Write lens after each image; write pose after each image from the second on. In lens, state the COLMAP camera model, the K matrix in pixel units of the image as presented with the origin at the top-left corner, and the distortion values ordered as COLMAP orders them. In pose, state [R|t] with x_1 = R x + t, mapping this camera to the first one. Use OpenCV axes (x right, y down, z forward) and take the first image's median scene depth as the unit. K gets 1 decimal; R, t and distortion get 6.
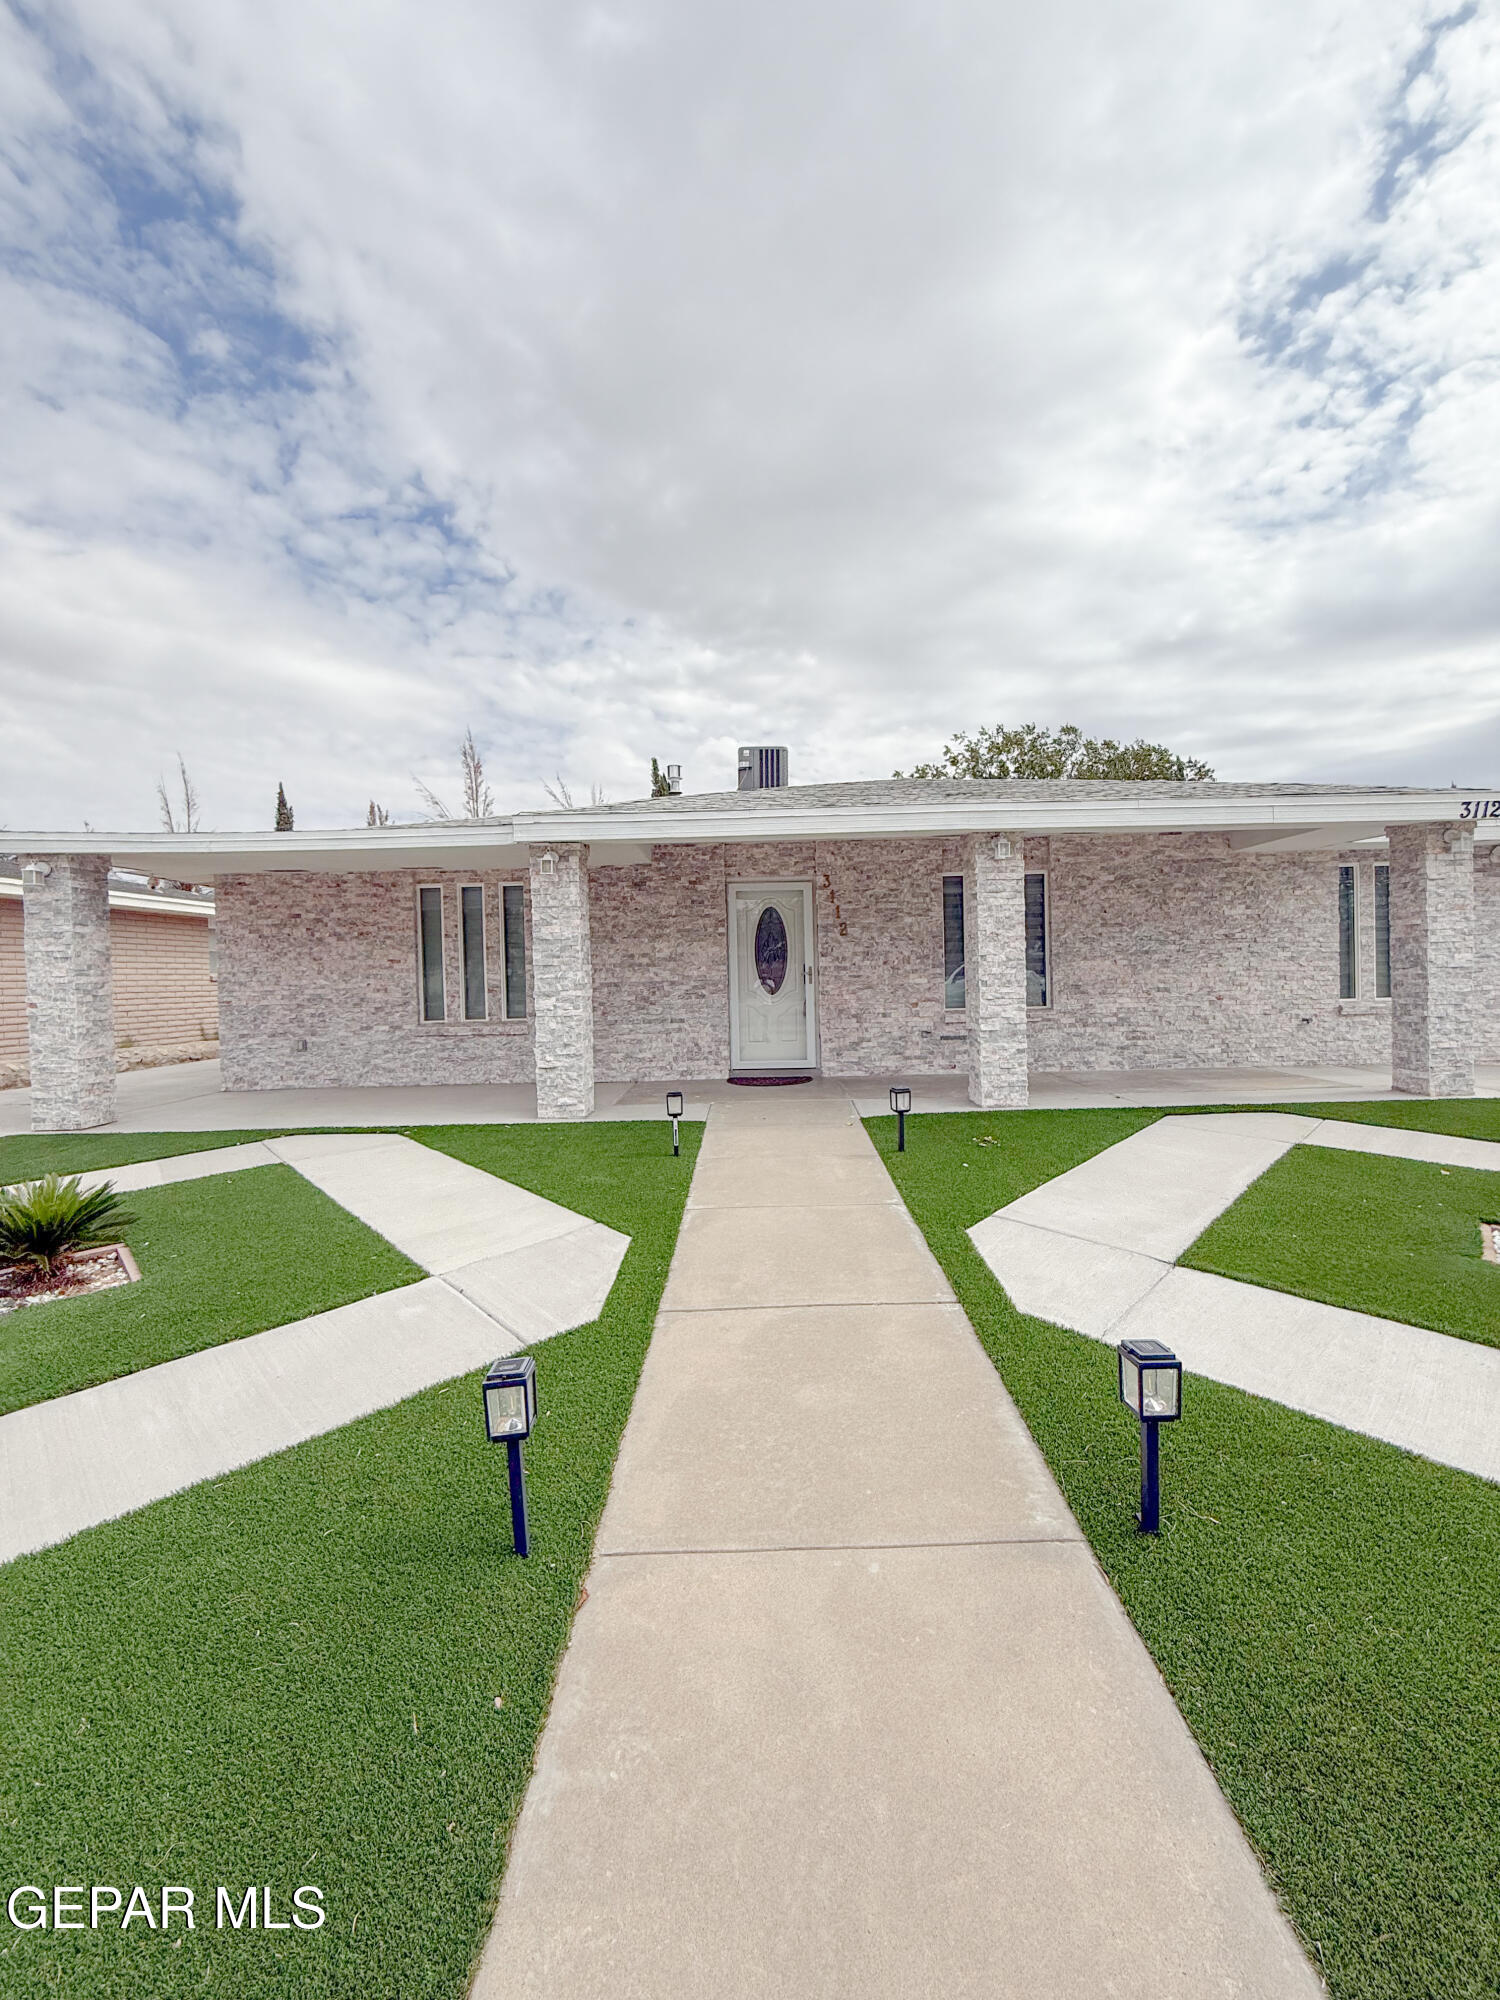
lens RADIAL K [[796.3, 0, 736.1], [0, 796.3, 980.5], [0, 0, 1]] dist [-0.002768, -0.001051]
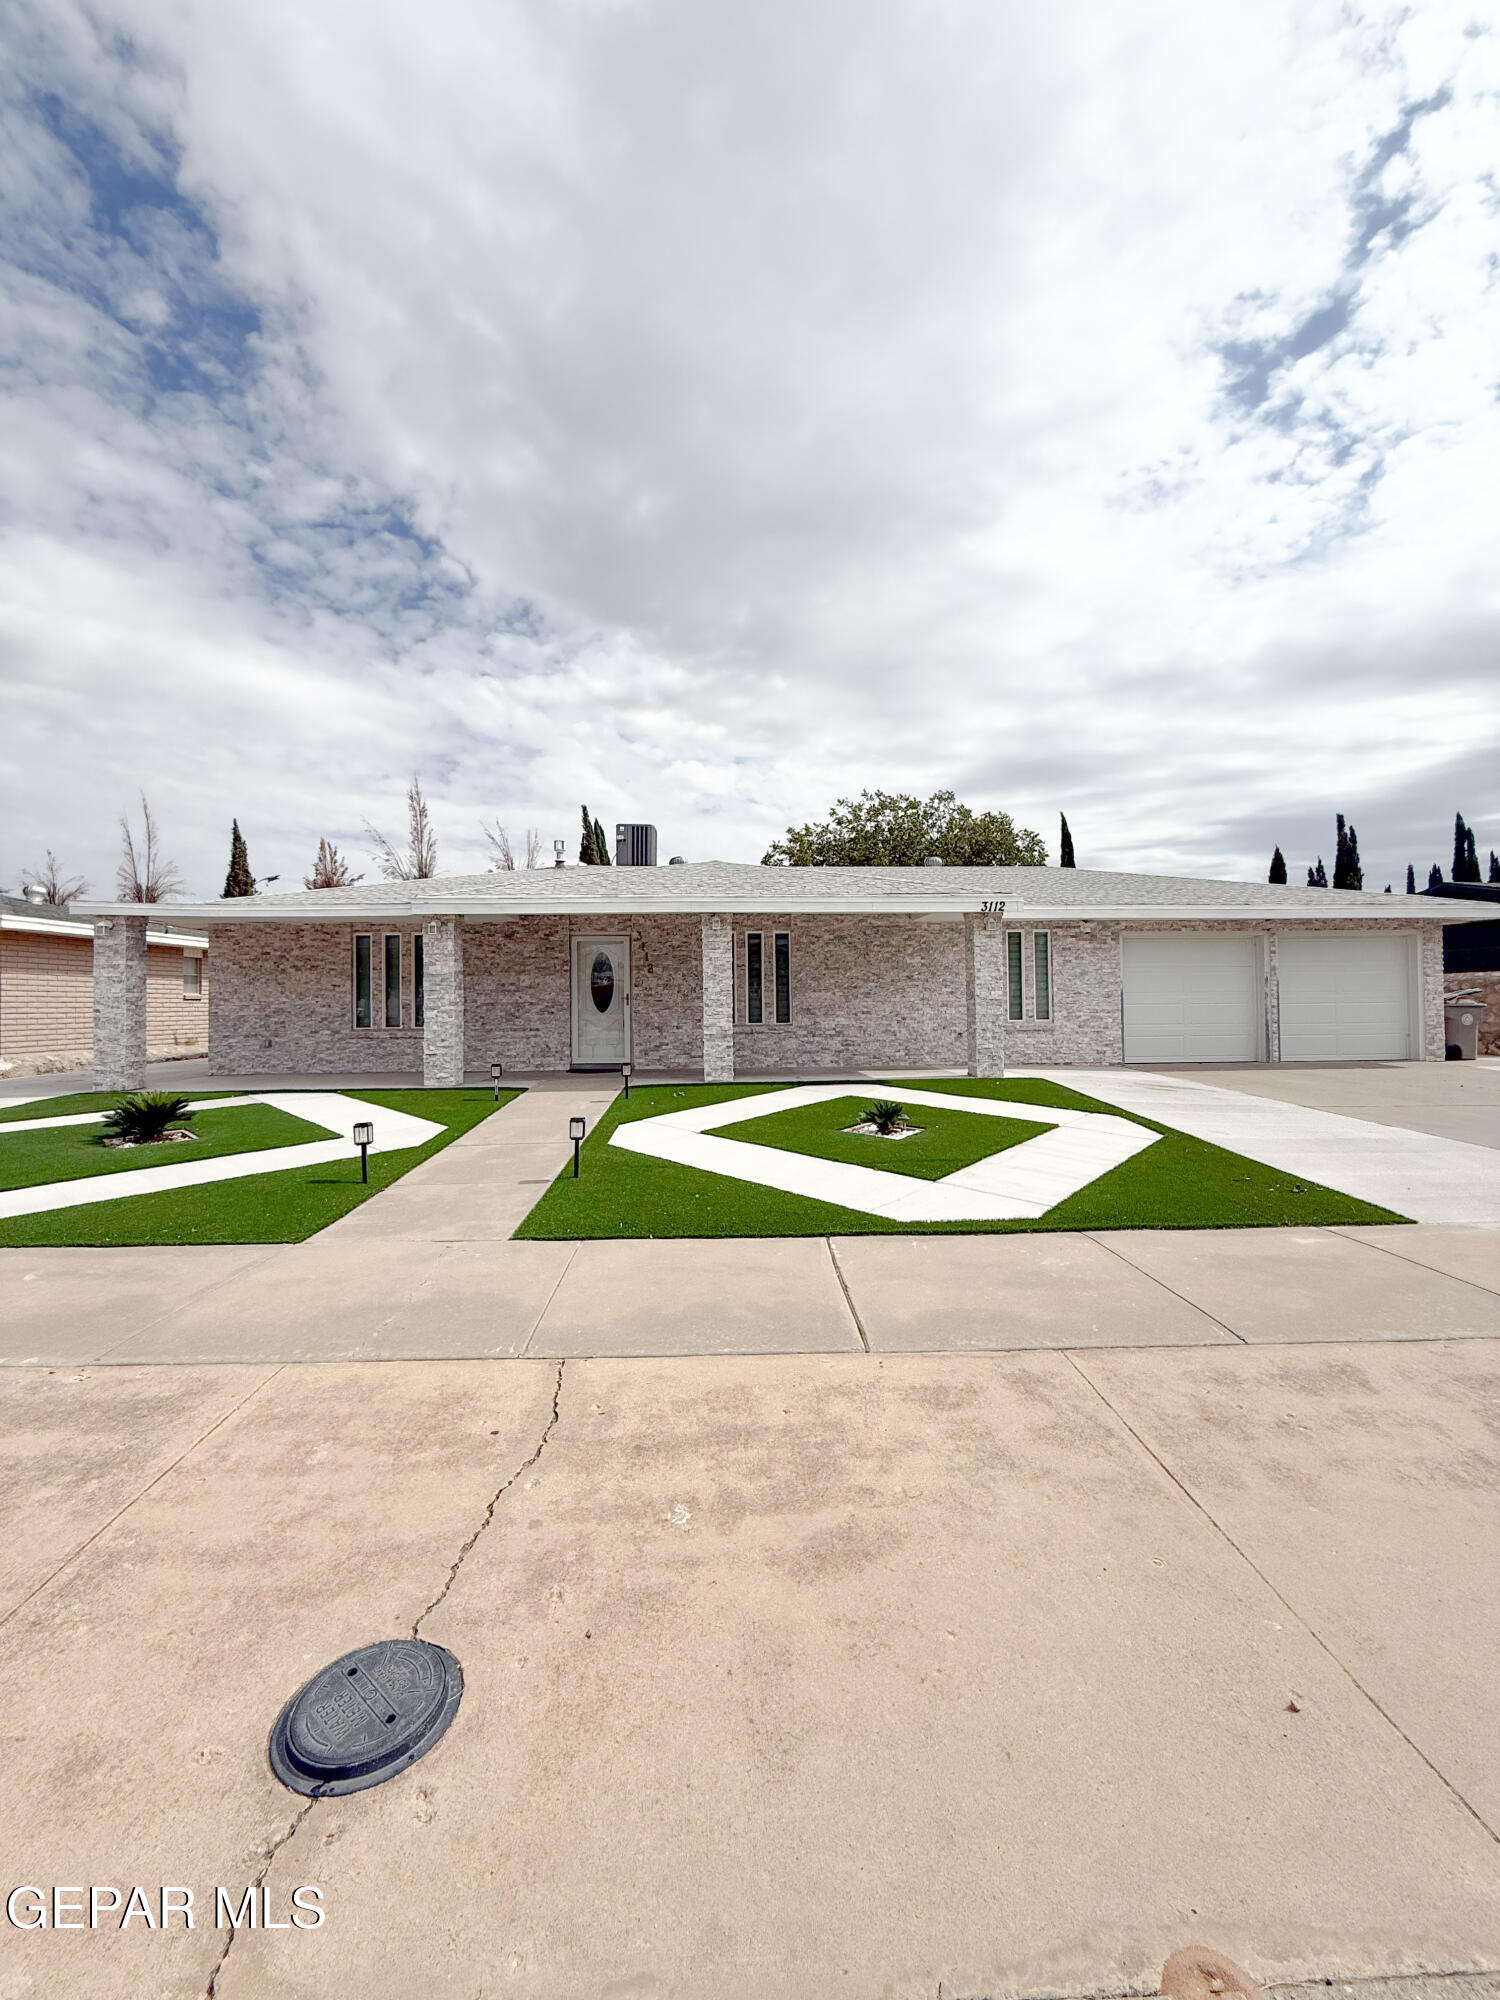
lens RADIAL K [[796.3, 0, 746.6], [0, 796.3, 979.9], [0, 0, 1]] dist [-0.002768, -0.001051]
pose [[0.998419, 0.015433, 0.054047, 0.233726], [-0.013698, 0.999384, -0.032325, 0.001805], [-0.054512, 0.031534, 0.998015, -0.476872]]
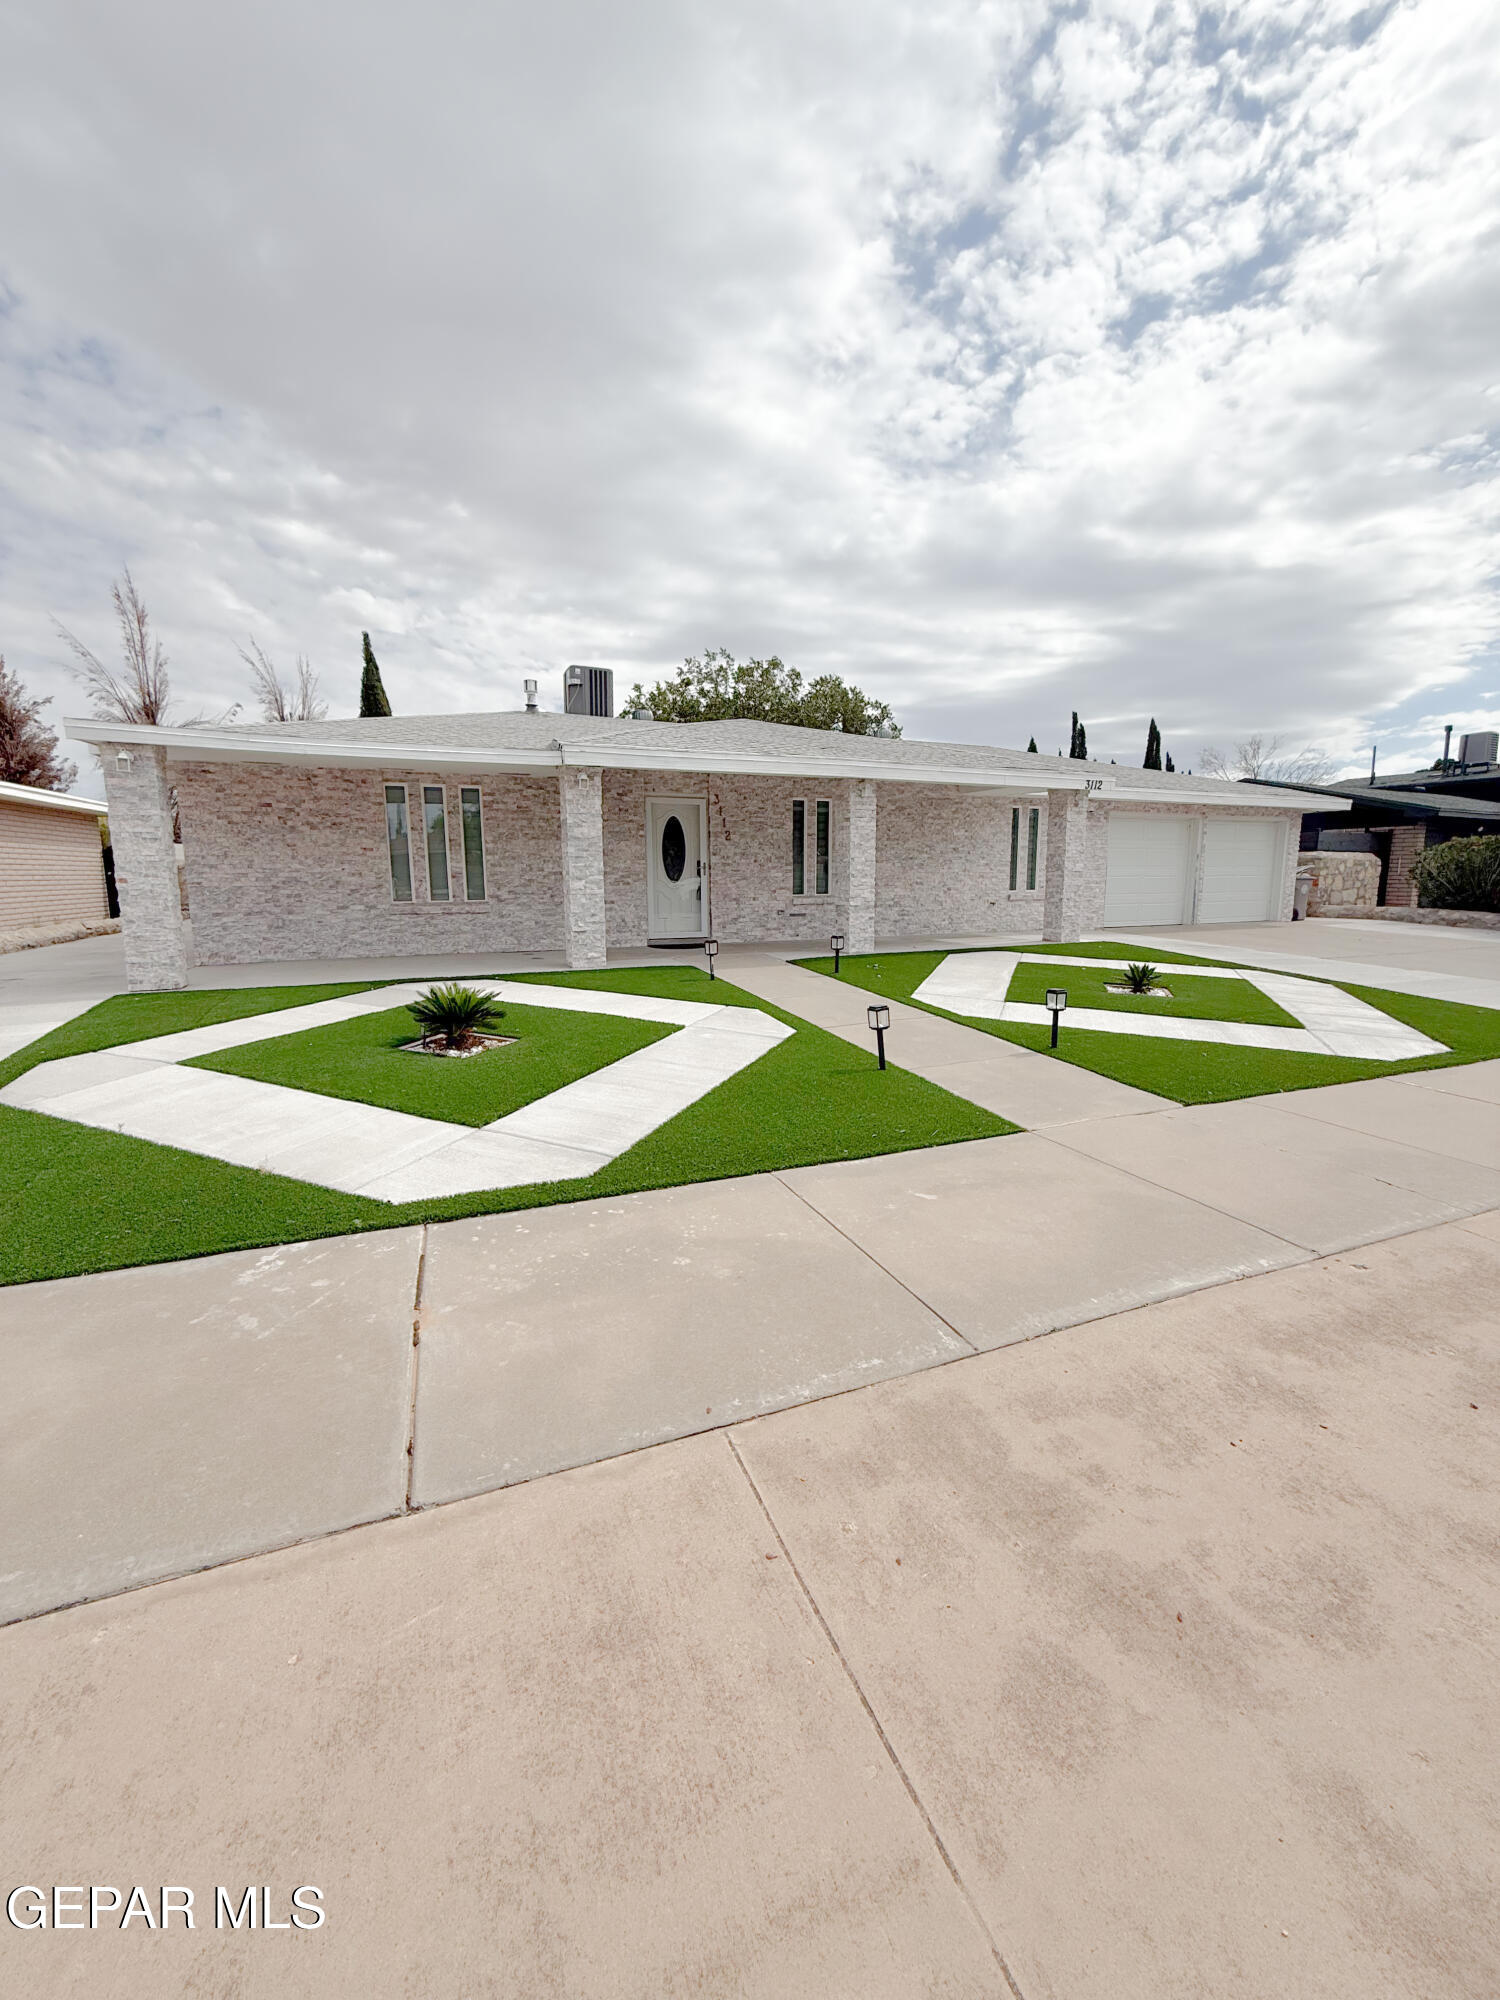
lens RADIAL K [[796.3, 0, 744.3], [0, 796.3, 987.5], [0, 0, 1]] dist [-0.002768, -0.001051]
pose [[0.917627, -0.037916, 0.395630, -0.391613], [-0.015219, 0.991357, 0.130308, 0.015737], [-0.397151, -0.125596, 0.909118, -0.290486]]
